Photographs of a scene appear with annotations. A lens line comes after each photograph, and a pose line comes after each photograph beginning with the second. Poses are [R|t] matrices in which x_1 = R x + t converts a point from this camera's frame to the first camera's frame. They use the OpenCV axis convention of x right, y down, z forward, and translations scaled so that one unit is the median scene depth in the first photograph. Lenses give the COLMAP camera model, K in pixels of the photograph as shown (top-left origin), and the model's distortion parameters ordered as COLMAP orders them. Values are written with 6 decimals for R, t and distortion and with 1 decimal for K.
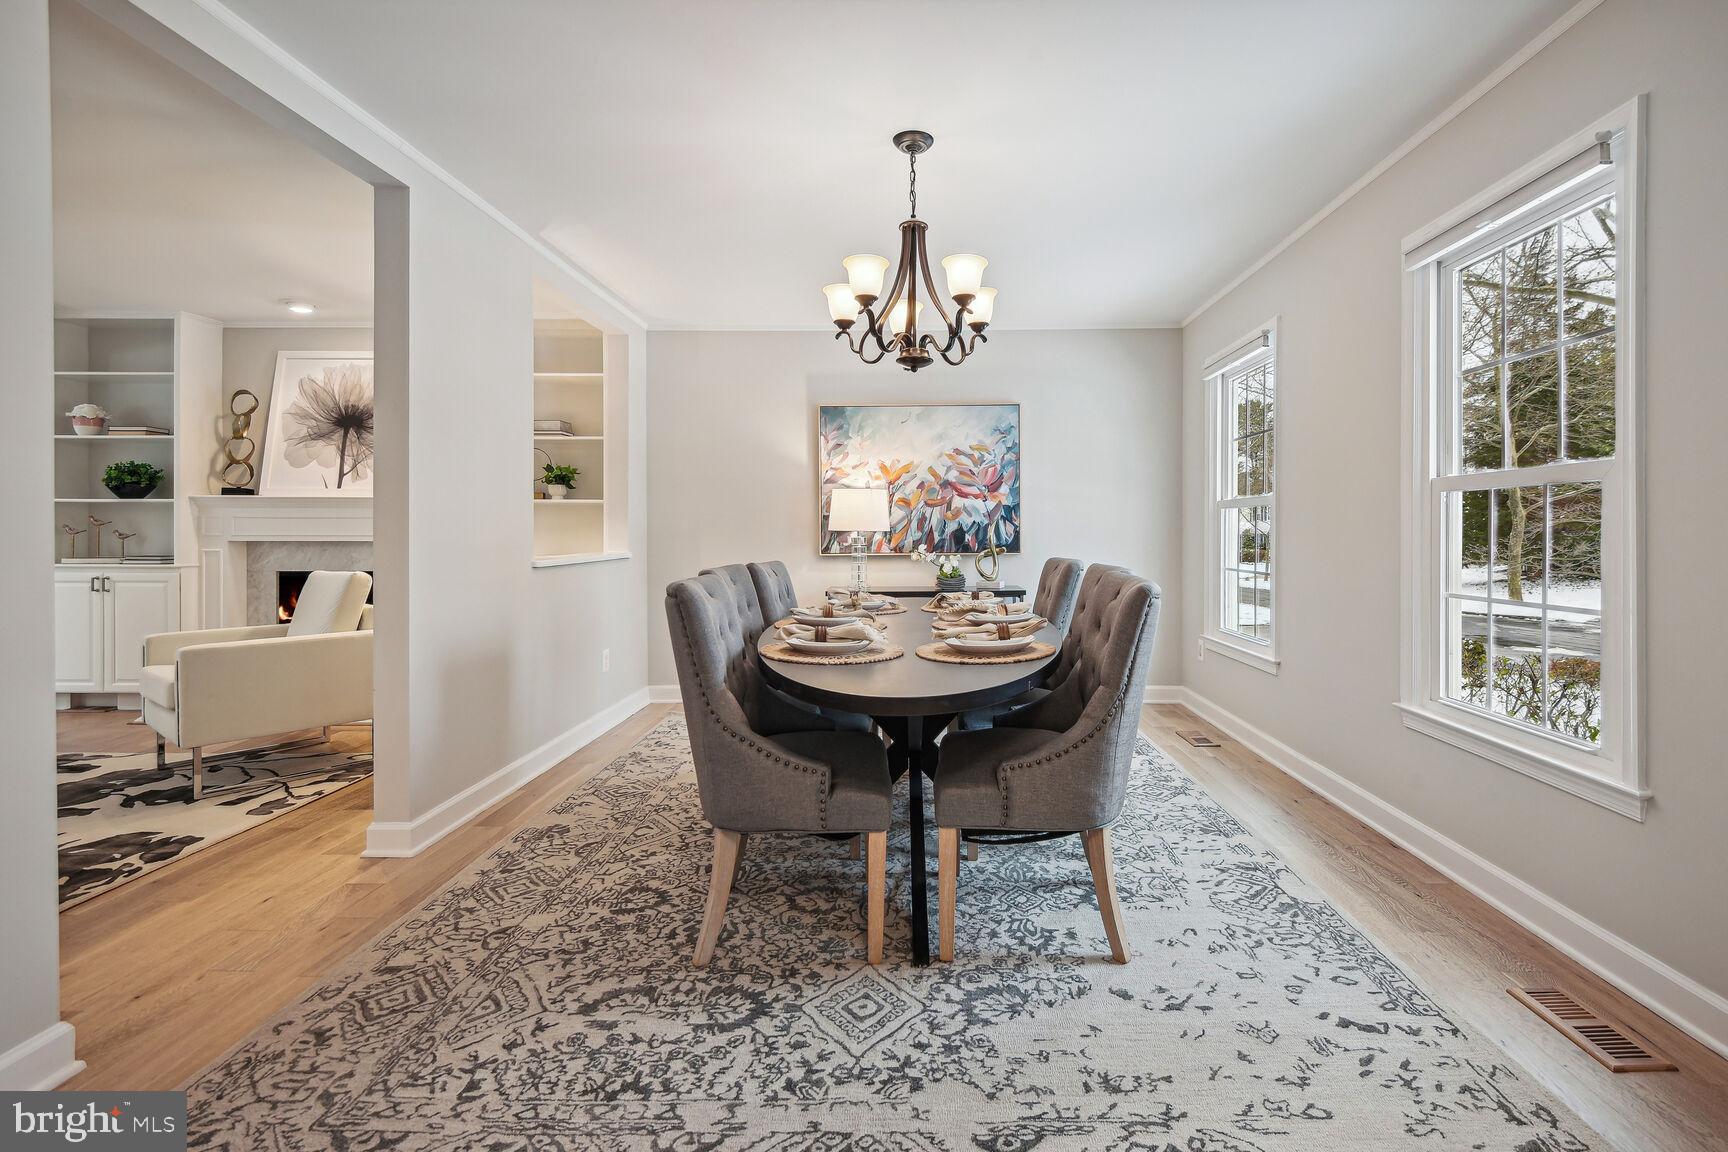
lens RADIAL K [[793.2, 0, 850.8], [0, 793.2, 532.9], [0, 0, 1]] dist [-0.002740, -0.000933]
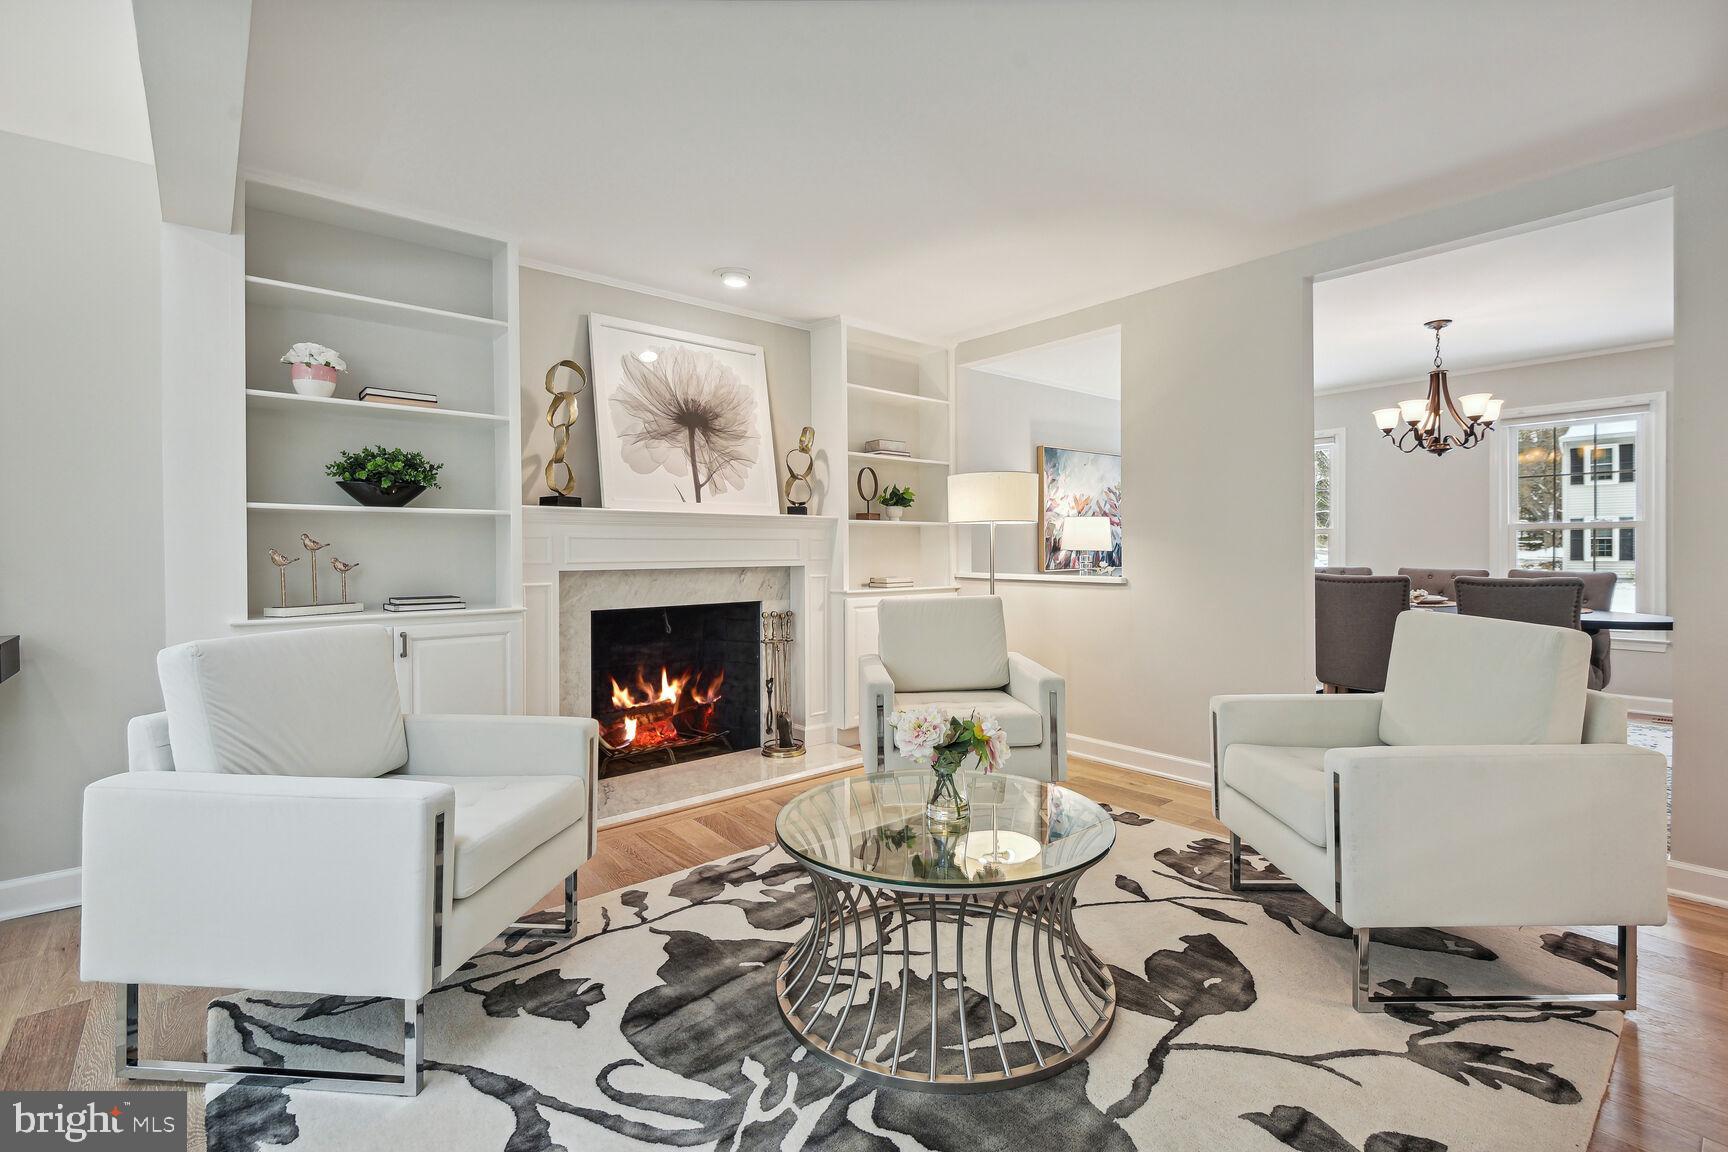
lens RADIAL K [[793.2, 0, 860.2], [0, 793.2, 558.1], [0, 0, 1]] dist [-0.002740, -0.000933]
pose [[0.754292, -0.013100, 0.656408, -1.039287], [0.012133, 0.999908, 0.006012, -0.002575], [-0.656427, 0.003430, 0.754382, 0.280645]]
